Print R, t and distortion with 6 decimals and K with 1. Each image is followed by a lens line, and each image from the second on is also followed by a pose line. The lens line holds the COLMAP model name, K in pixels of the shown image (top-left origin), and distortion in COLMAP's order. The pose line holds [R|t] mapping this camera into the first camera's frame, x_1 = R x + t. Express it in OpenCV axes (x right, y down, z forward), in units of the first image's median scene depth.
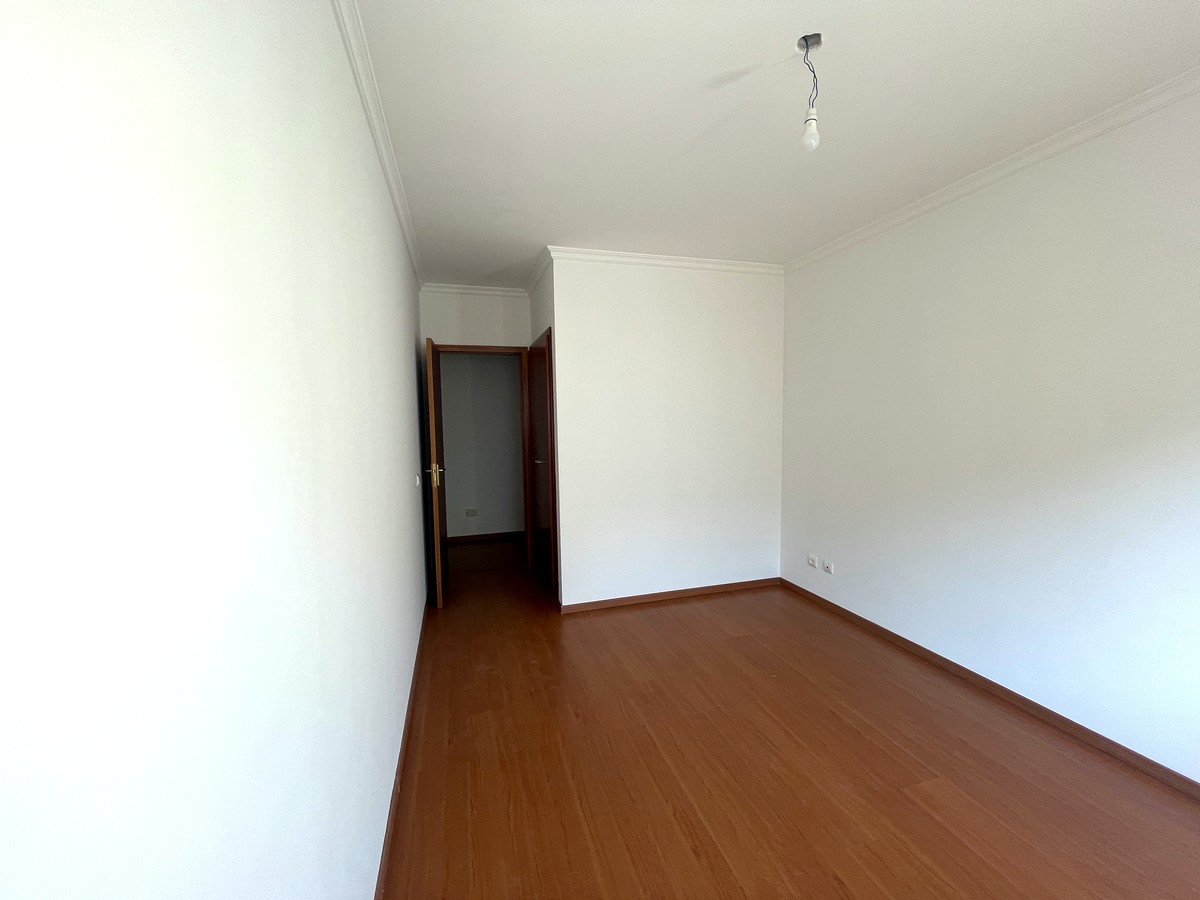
lens RADIAL K [[483.7, 0, 603.0], [0, 483.7, 451.4], [0, 0, 1]] dist [-0.004543, -0.000151]
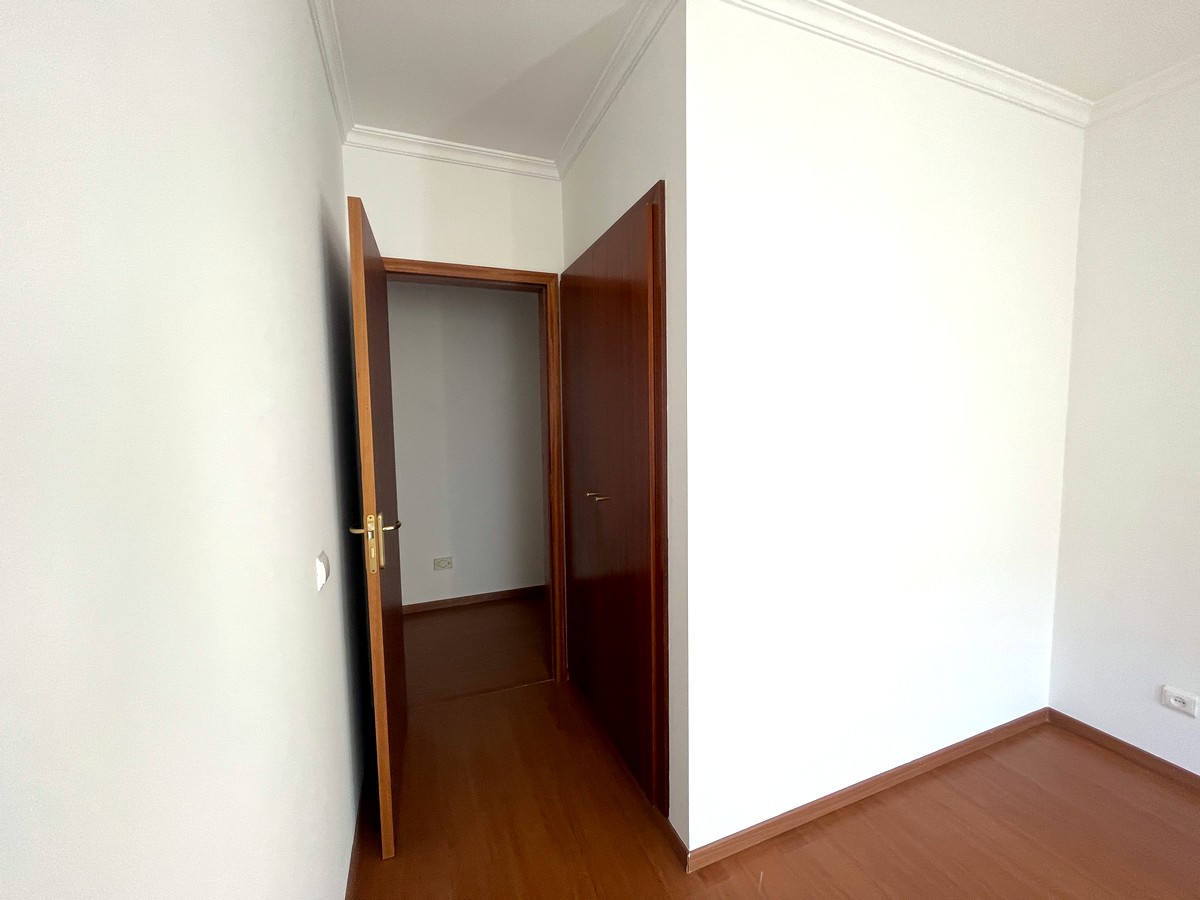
lens RADIAL K [[483.7, 0, 601.6], [0, 483.7, 454.0], [0, 0, 1]] dist [-0.004543, -0.000151]
pose [[0.996648, -0.003539, 0.081737, -0.168707], [0.003017, 0.999974, 0.006510, -0.024638], [-0.081758, -0.006242, 0.996633, 0.516674]]
